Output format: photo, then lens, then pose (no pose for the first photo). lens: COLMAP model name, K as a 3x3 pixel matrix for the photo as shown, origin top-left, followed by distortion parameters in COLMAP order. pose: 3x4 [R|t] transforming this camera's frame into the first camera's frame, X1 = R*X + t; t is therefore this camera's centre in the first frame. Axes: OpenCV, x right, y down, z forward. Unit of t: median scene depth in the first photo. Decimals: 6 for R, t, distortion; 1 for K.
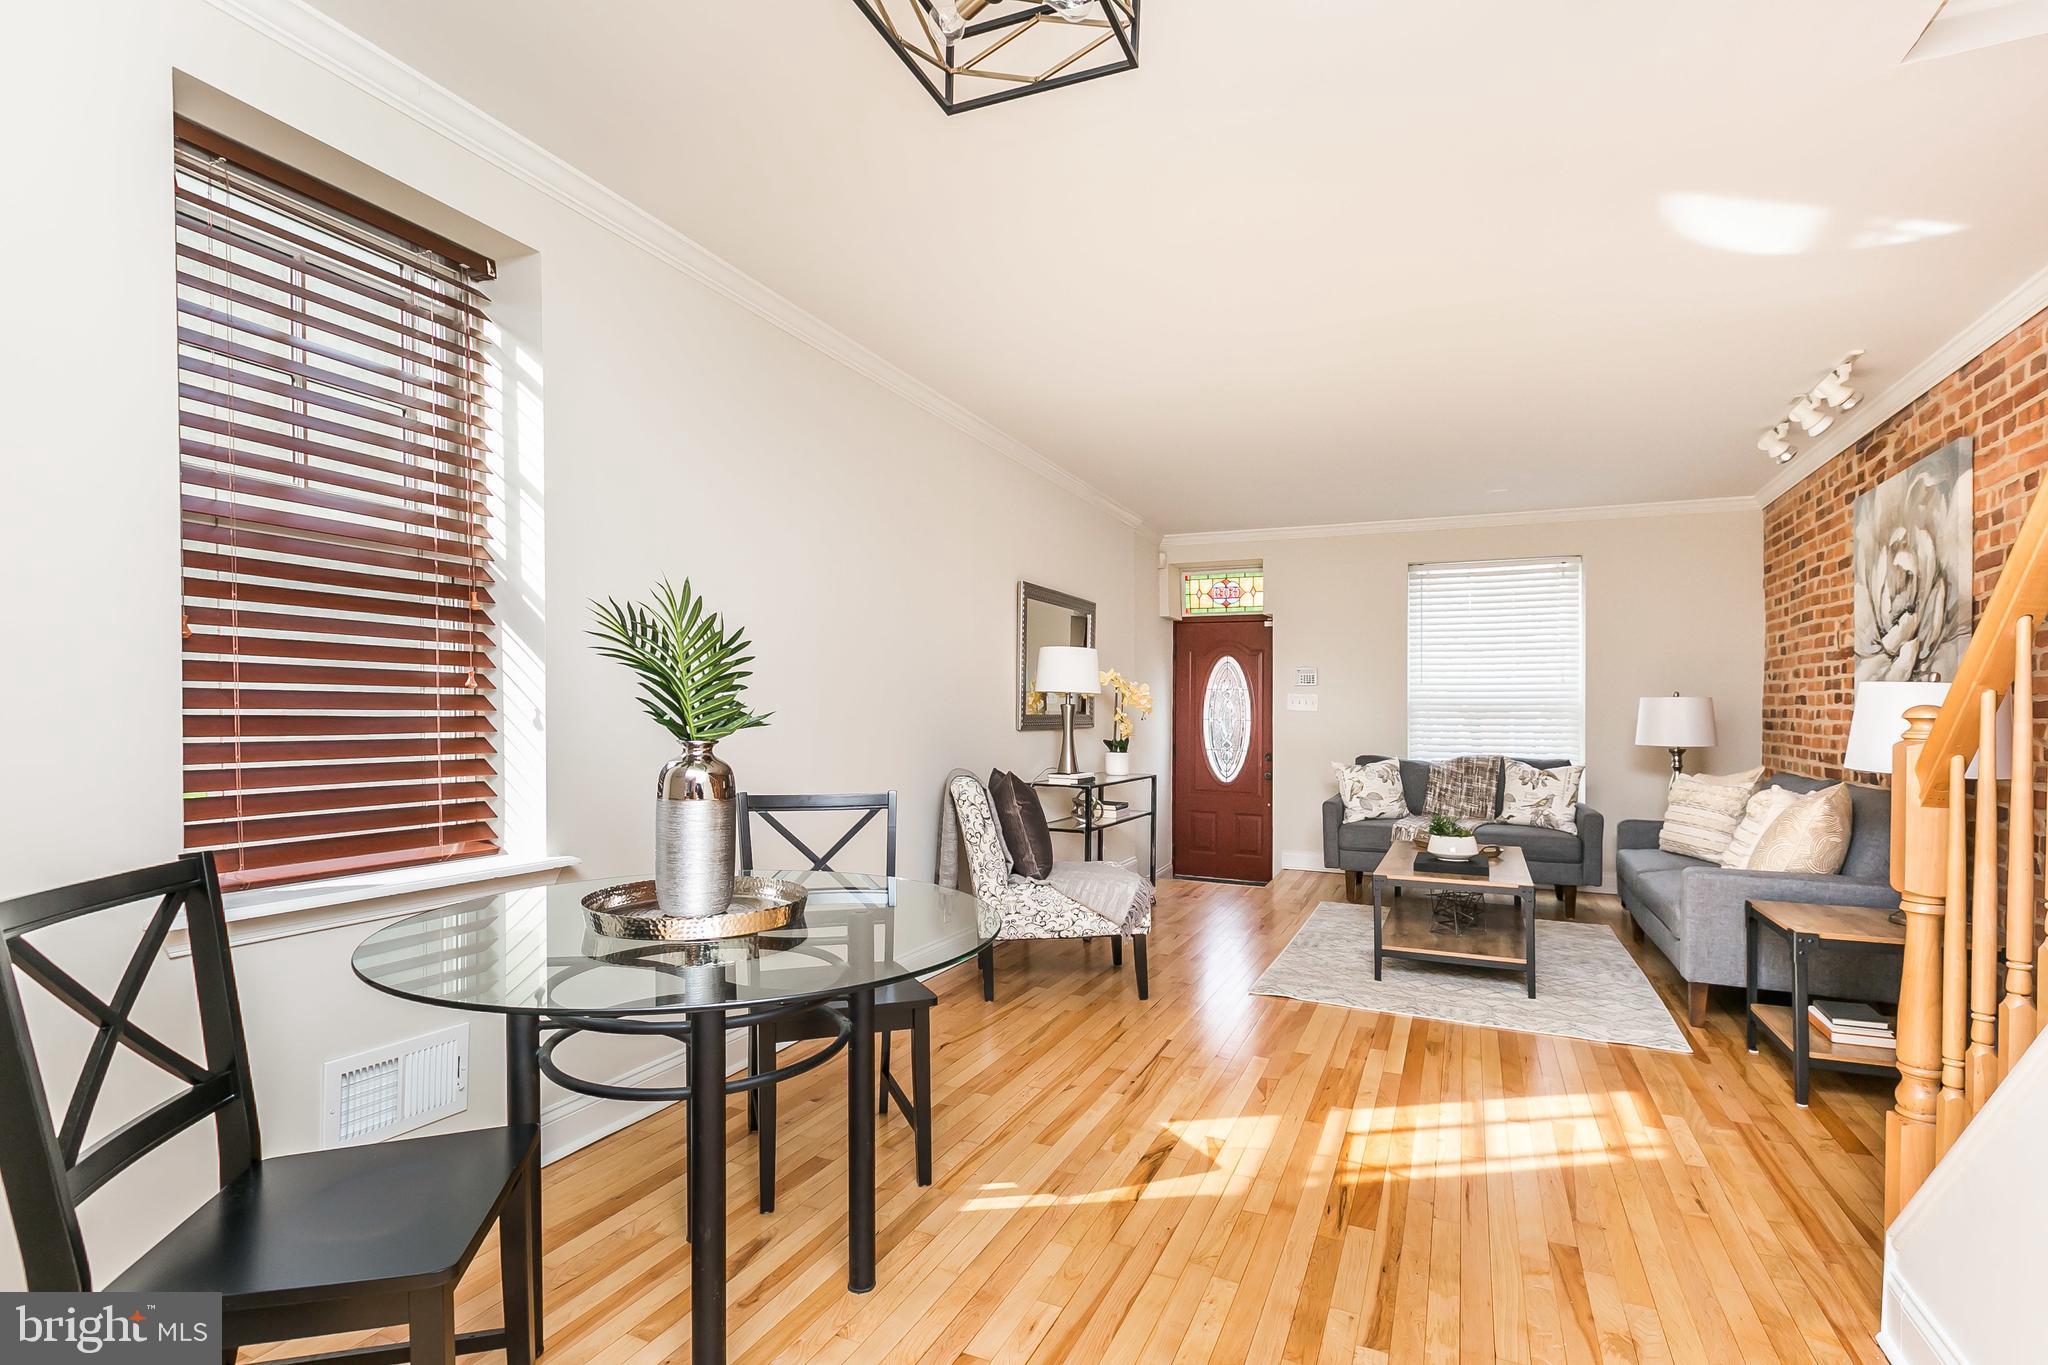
lens RADIAL K [[963.6, 0, 1046.5], [0, 963.6, 696.7], [0, 0, 1]] dist [-0.000438, 0.000019]
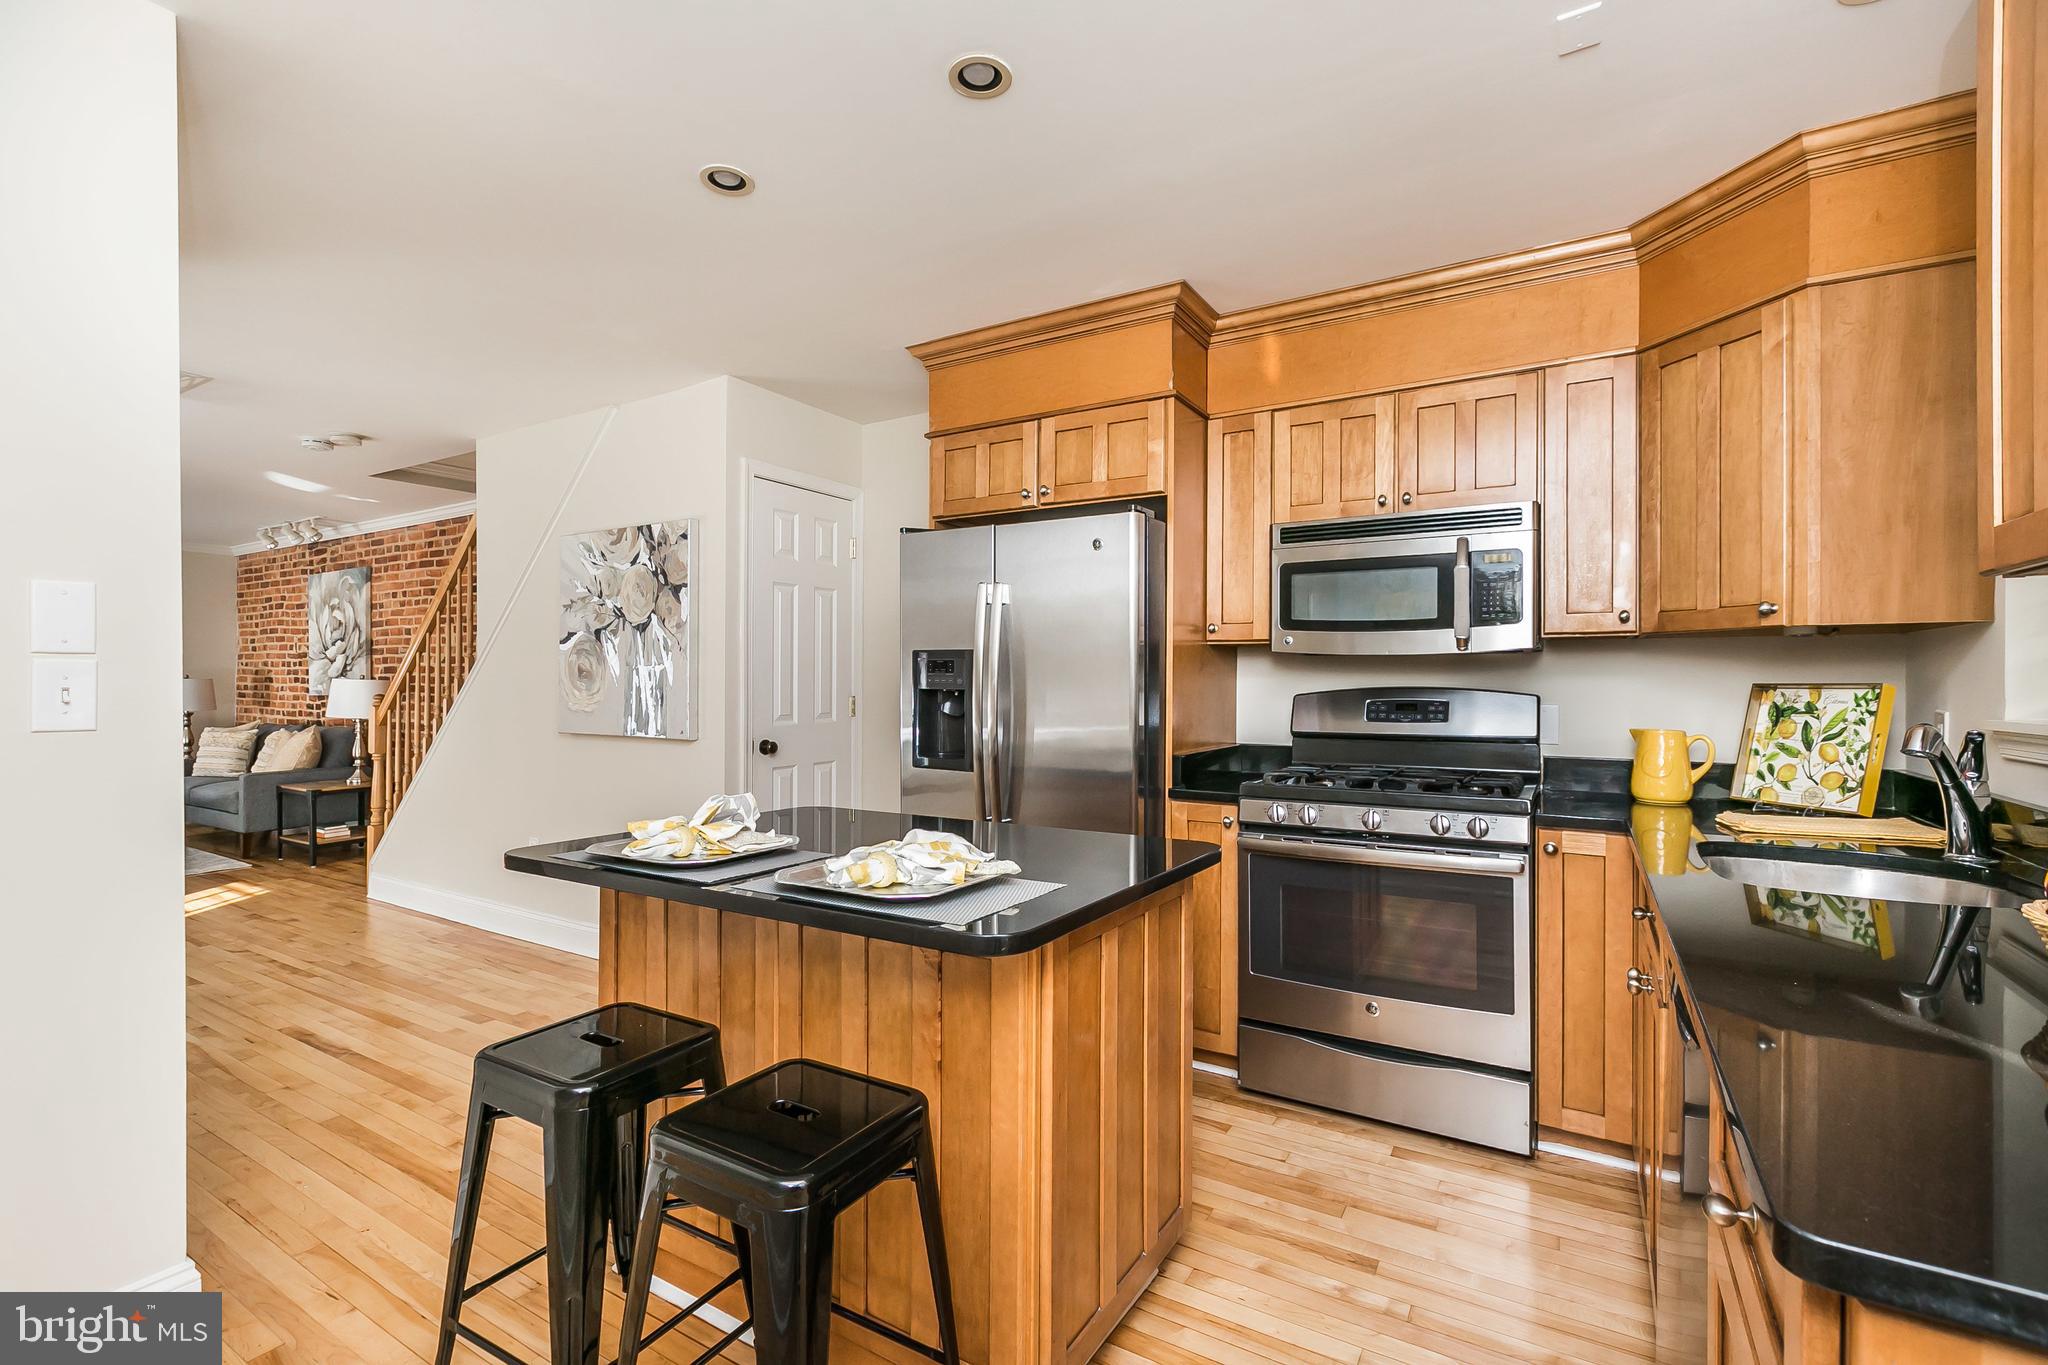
lens RADIAL K [[914.4, 0, 1028.4], [0, 914.4, 683.9], [0, 0, 1]] dist [0.000875, 0.000483]
pose [[0.138105, -0.015925, 0.990290, -0.627145], [-0.014748, 0.999727, 0.018134, -0.038586], [-0.990308, -0.017109, 0.137832, -0.543583]]
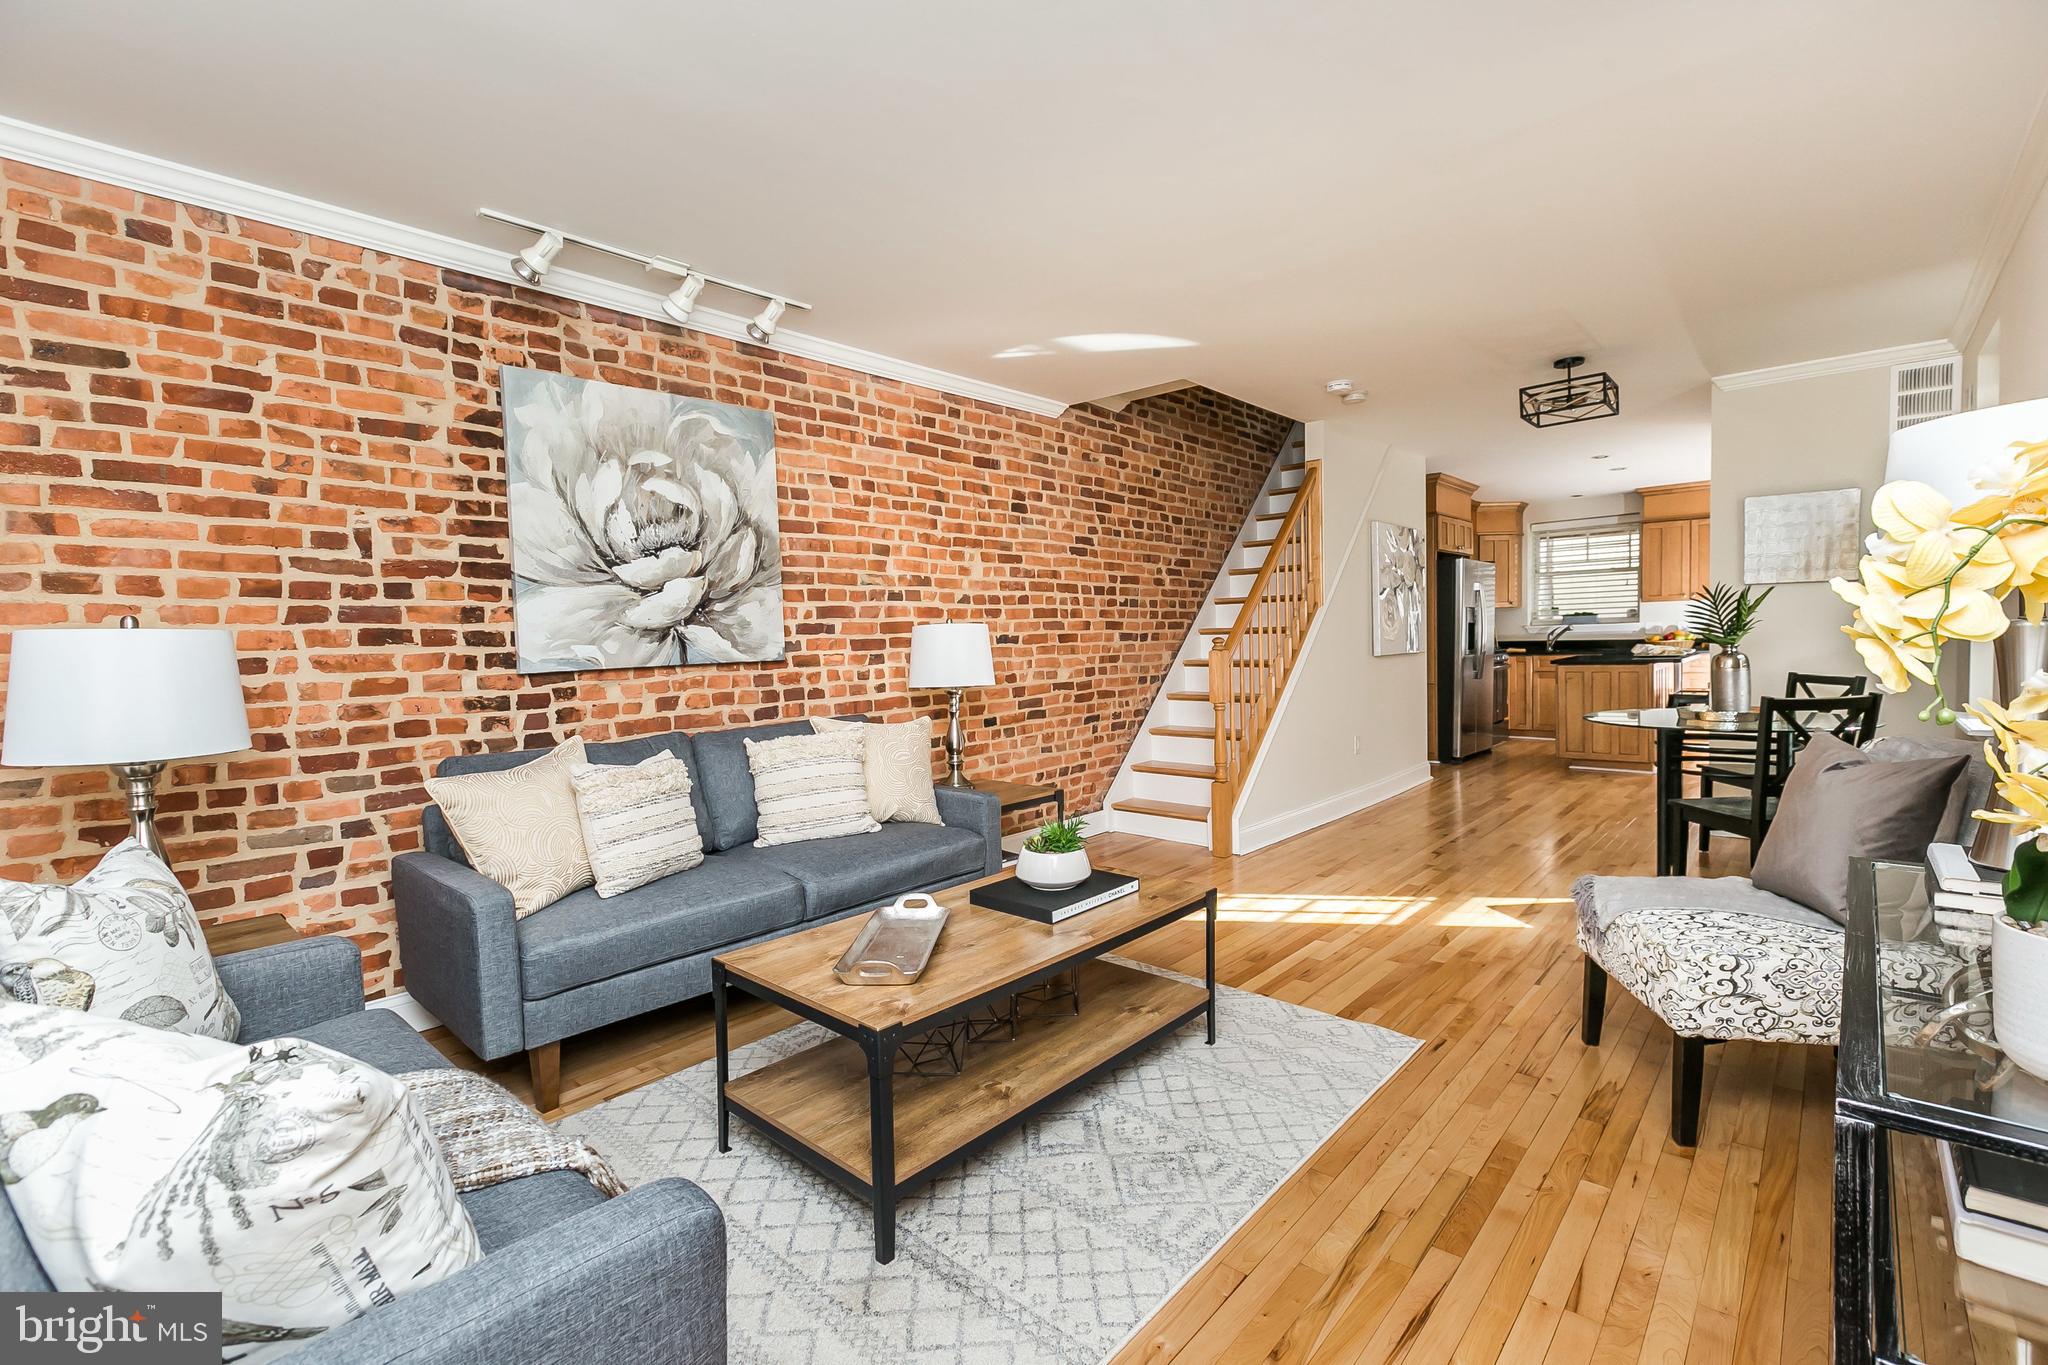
lens RADIAL K [[922.6, 0, 1024.9], [0, 922.6, 654.1], [0, 0, 1]] dist [0.001323, -0.000201]
pose [[-0.950982, 0.005121, 0.309203, 0.209625], [0.008357, 0.999923, 0.009144, 0.009734], [-0.309132, 0.011280, -0.950952, 1.307675]]
